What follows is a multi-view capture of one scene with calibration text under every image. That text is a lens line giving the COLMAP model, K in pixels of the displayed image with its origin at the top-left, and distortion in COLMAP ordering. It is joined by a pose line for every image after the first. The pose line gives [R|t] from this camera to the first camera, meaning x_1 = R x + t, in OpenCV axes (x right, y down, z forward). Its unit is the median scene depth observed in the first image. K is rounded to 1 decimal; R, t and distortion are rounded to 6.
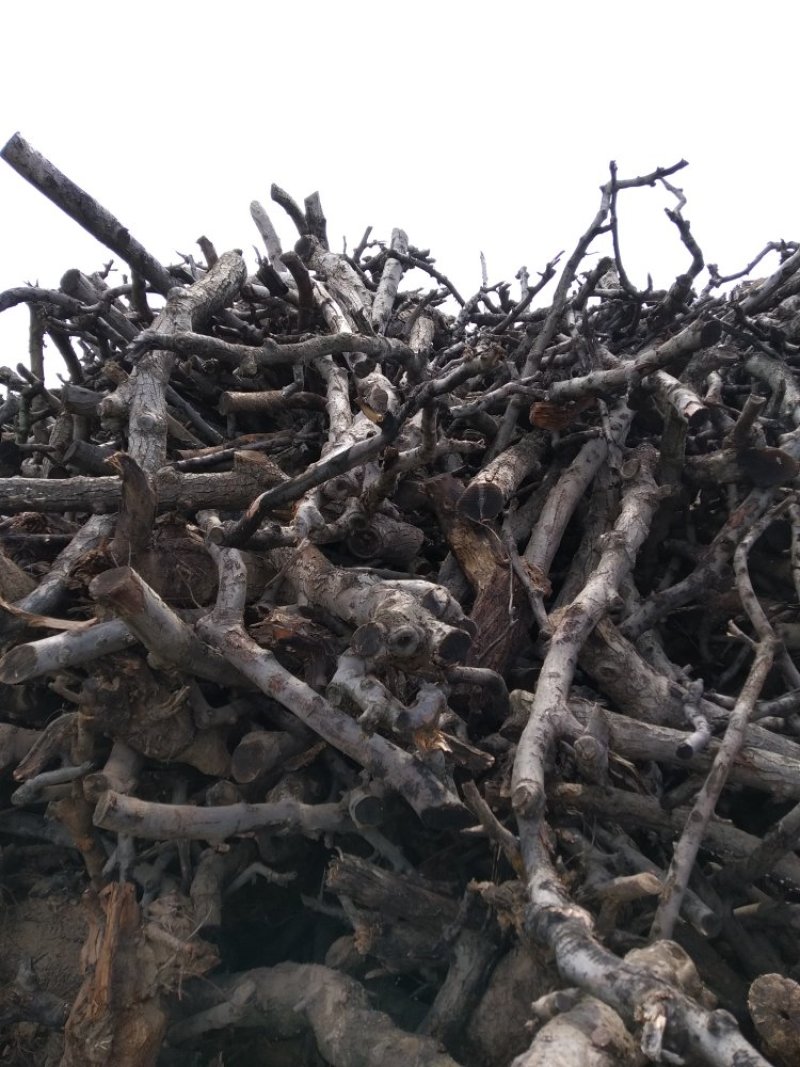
lens RADIAL K [[823.7, 0, 400.0], [0, 823.7, 533.5], [0, 0, 1]] dist [0.048300, -0.071852]
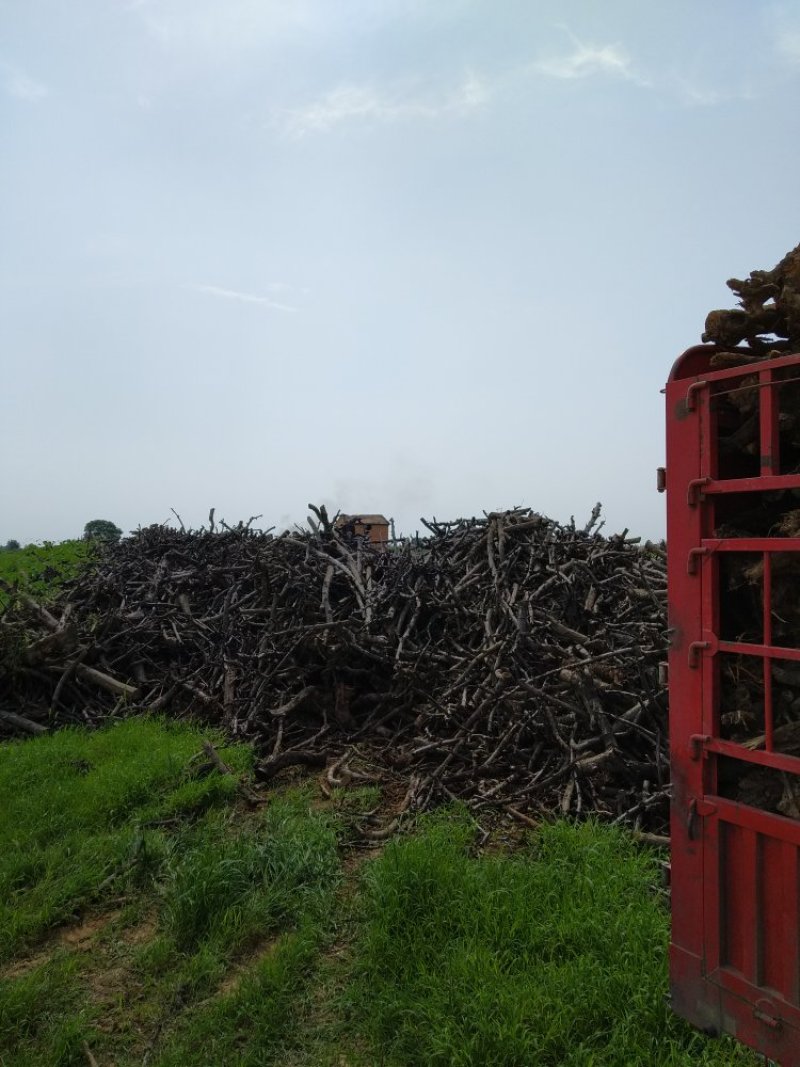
lens RADIAL K [[794.3, 0, 407.8], [0, 794.3, 527.0], [0, 0, 1]] dist [0.063265, -0.107030]
pose [[0.986432, -0.062564, 0.151780, -0.680819], [0.067993, 0.997209, -0.030842, -0.600005], [-0.149427, 0.040744, 0.987933, -5.435653]]
